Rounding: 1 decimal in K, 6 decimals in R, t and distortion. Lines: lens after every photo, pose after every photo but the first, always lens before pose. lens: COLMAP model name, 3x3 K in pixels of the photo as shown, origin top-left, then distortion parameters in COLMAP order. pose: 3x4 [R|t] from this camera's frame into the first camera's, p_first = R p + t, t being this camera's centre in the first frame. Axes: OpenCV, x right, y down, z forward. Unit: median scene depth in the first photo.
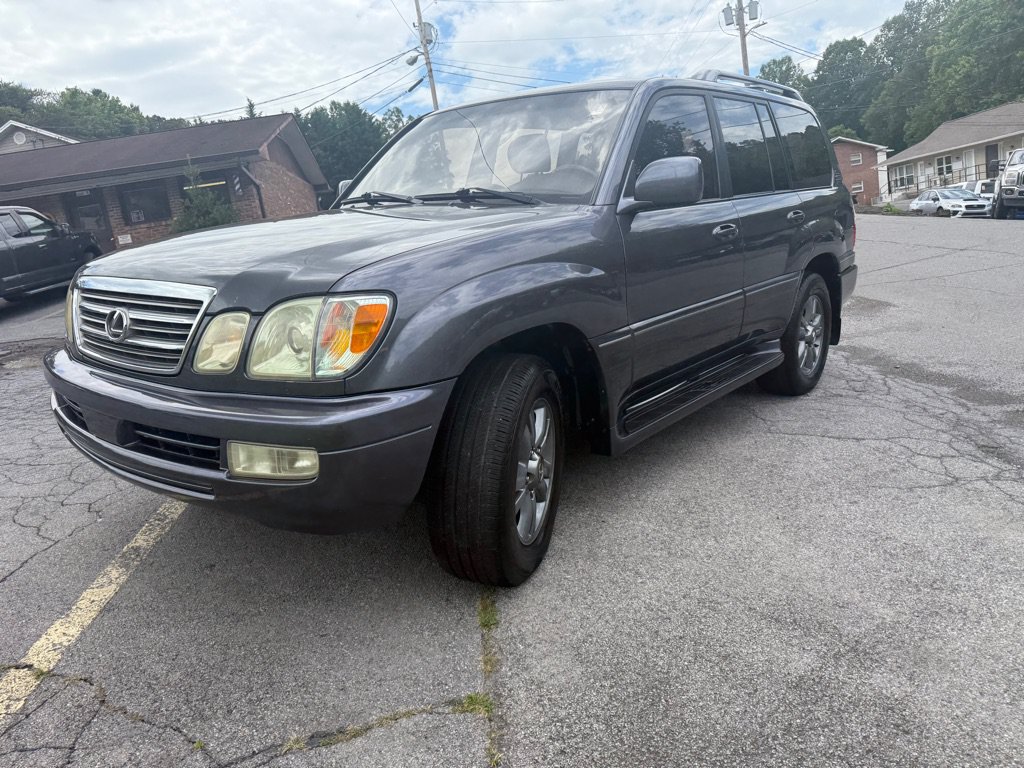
lens RADIAL K [[731.6, 0, 516.6], [0, 731.6, 384.6], [0, 0, 1]] dist [0.008337, -0.019666]
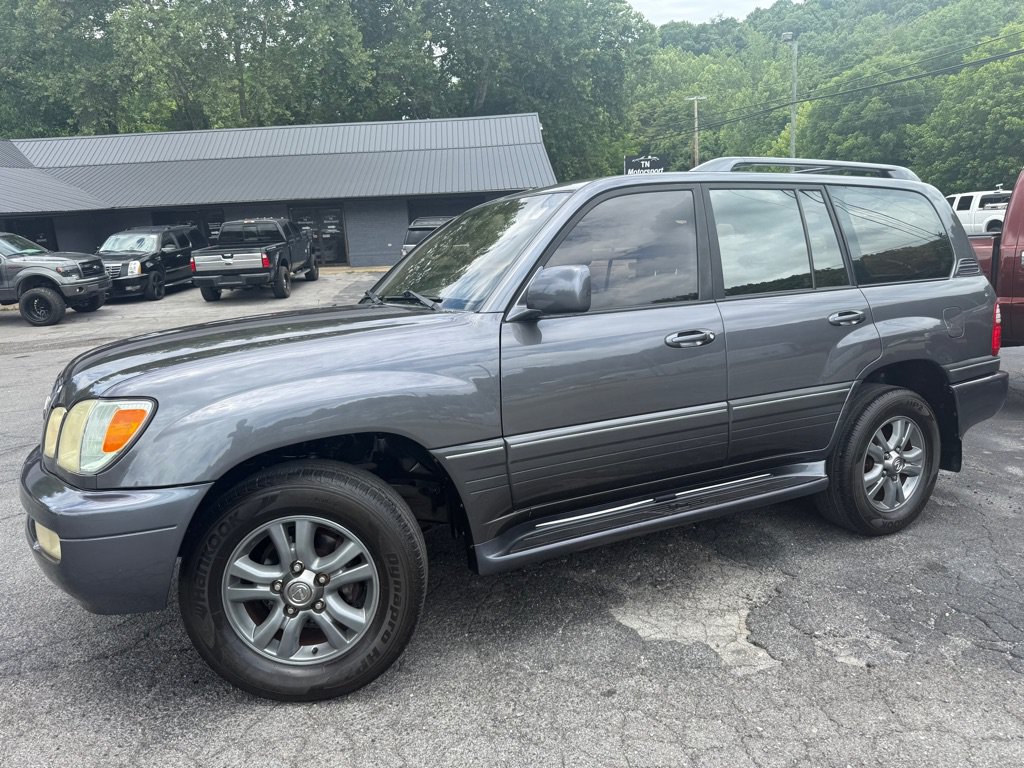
lens RADIAL K [[731.6, 0, 518.9], [0, 731.6, 376.6], [0, 0, 1]] dist [0.002579, -0.012993]
pose [[0.920644, 0.051622, -0.386975, 0.532447], [-0.090534, 0.992429, -0.082998, -0.083133], [0.379760, 0.111446, 0.918347, 0.129044]]
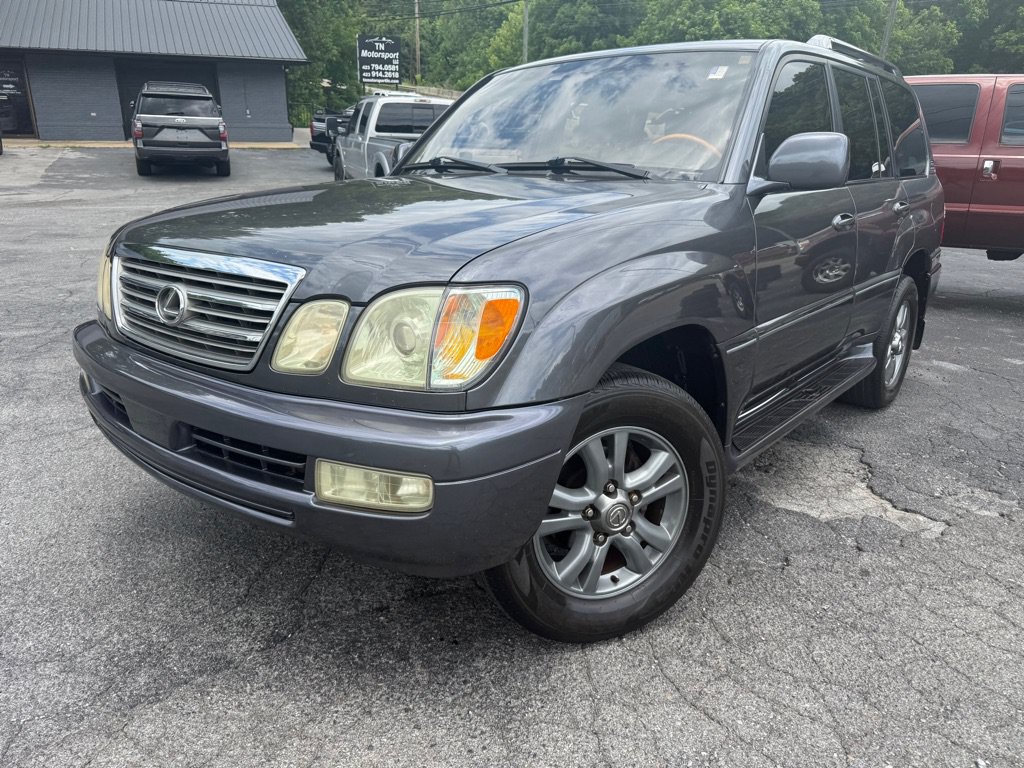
lens RADIAL K [[735.1, 0, 516.0], [0, 735.1, 385.2], [0, 0, 1]] dist [-0.002813, -0.008379]
pose [[0.998958, 0.045608, 0.001825, -0.122736], [-0.045644, 0.998362, 0.034493, -0.029562], [-0.000249, -0.034541, 0.999403, 0.130481]]
